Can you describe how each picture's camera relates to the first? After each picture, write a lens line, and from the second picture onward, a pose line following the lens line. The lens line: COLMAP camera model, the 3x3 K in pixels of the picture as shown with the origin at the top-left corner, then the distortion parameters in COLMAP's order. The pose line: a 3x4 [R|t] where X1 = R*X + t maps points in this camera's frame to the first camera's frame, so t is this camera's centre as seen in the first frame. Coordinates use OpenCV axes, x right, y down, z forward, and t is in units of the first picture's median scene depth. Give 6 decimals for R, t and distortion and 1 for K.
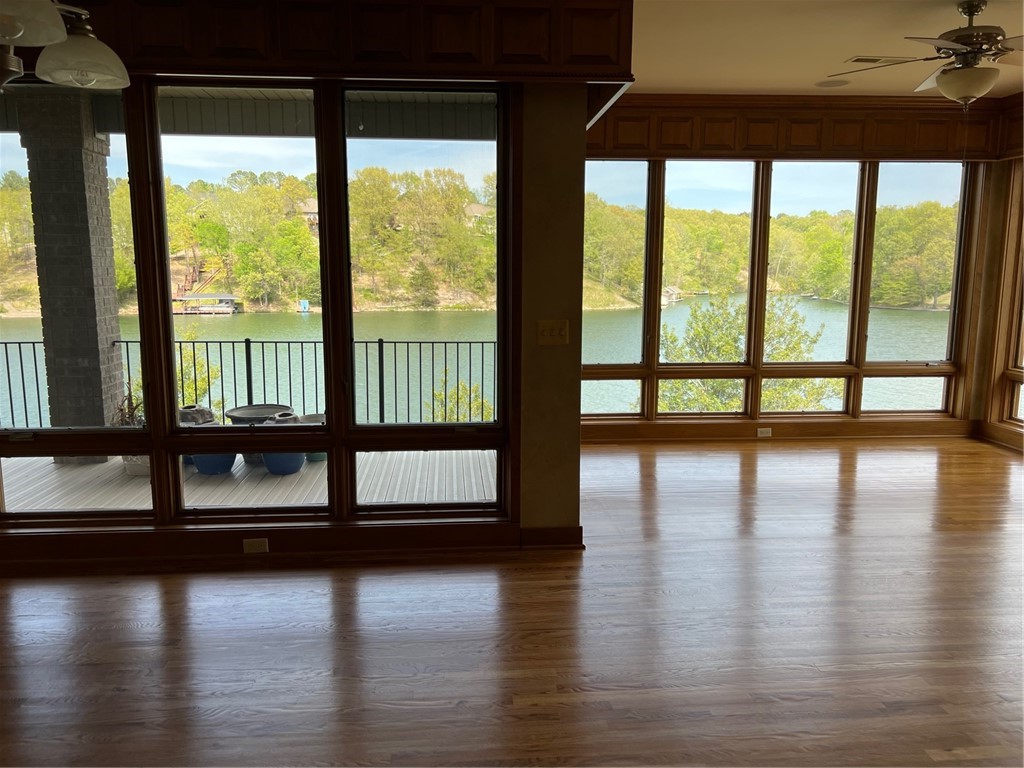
lens RADIAL K [[790.5, 0, 508.9], [0, 790.5, 385.2], [0, 0, 1]] dist [0.050916, -0.032273]
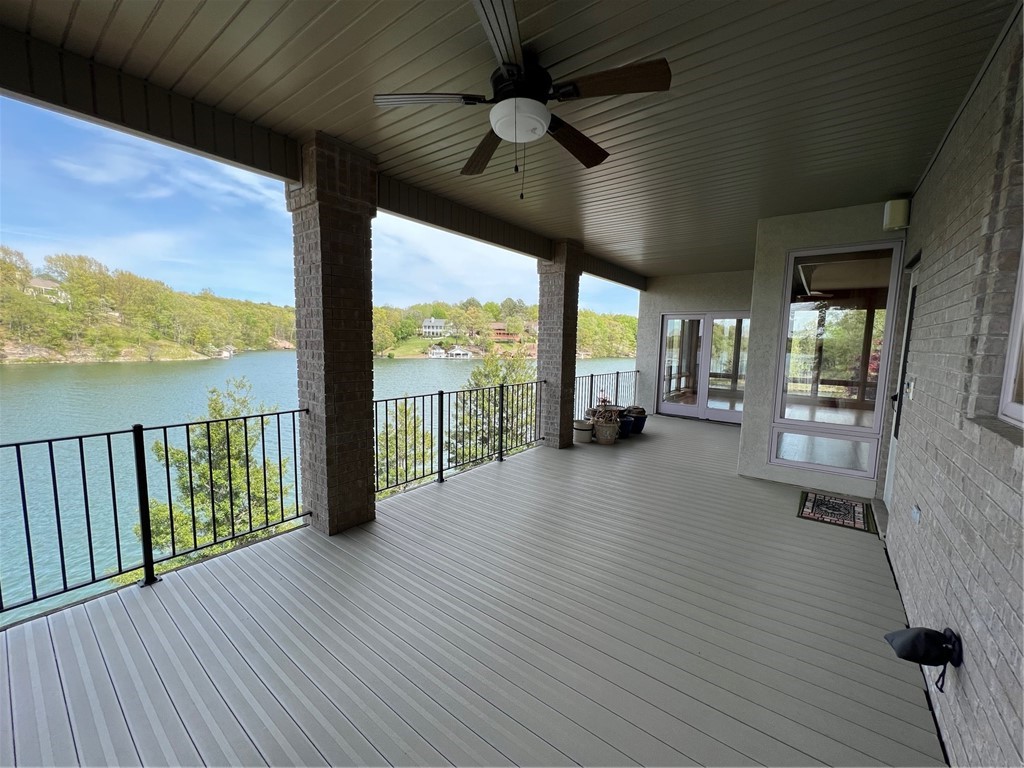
lens RADIAL K [[411.0, 0, 511.8], [0, 411.0, 389.9], [0, 0, 1]] dist [0.000606, -0.000458]
pose [[0.669713, -0.069968, 0.739317, -3.949780], [0.082816, 0.996378, 0.019277, -0.378978], [-0.737988, 0.048318, 0.673082, 2.465950]]
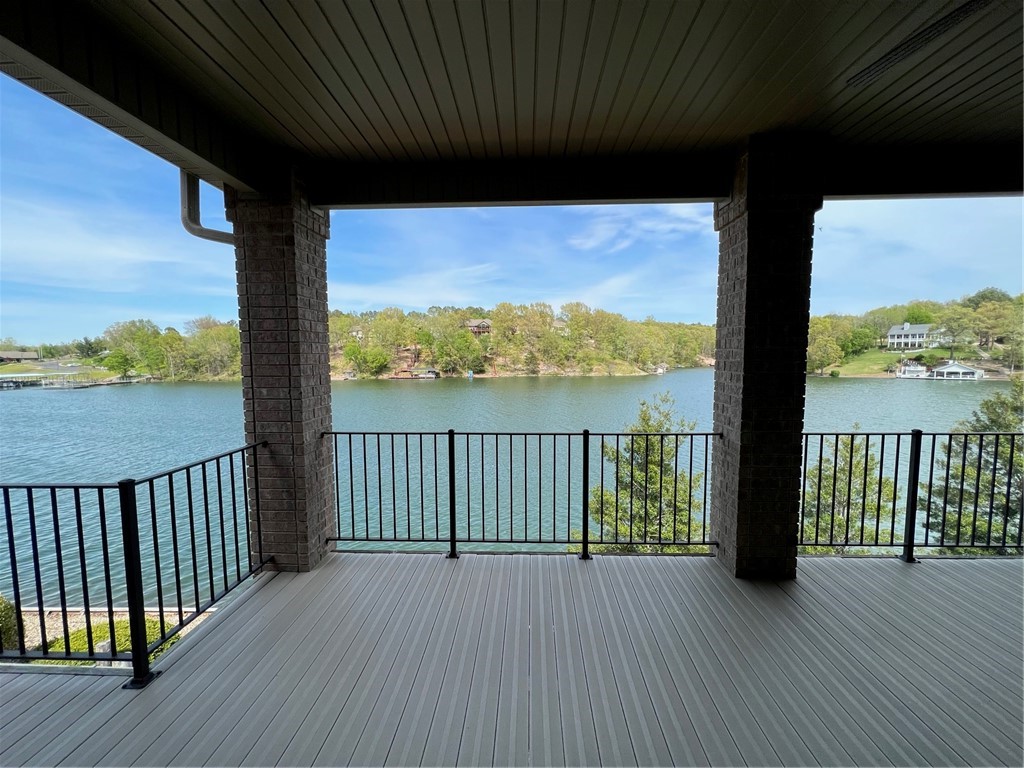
lens RADIAL K [[411.0, 0, 515.7], [0, 411.0, 387.2], [0, 0, 1]] dist [0.000606, -0.000458]
pose [[0.994117, 0.002919, -0.108272, -3.860945], [-0.009974, 0.997857, -0.064675, -0.418348], [0.107851, 0.065374, 0.992015, 2.585638]]
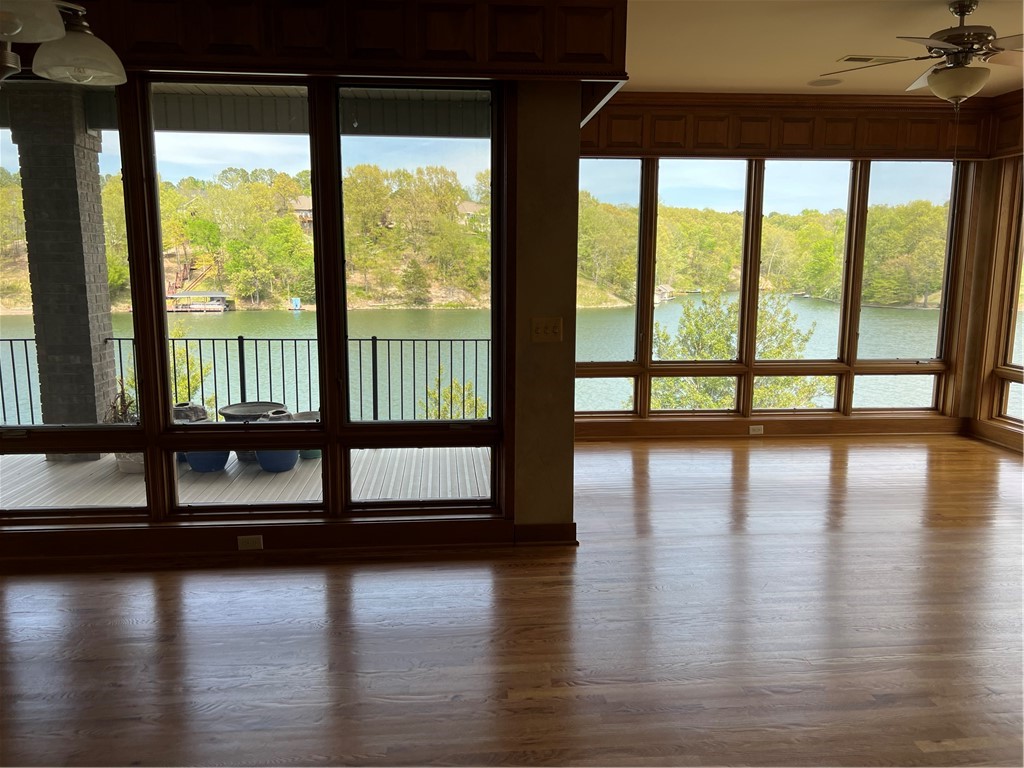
lens RADIAL K [[790.5, 0, 508.2], [0, 790.5, 388.0], [0, 0, 1]] dist [0.050916, -0.032273]
pose [[0.999962, 0.000393, 0.008697, -0.001921], [-0.000444, 0.999983, 0.005770, 0.000977], [-0.008694, -0.005773, 0.999946, -0.003382]]
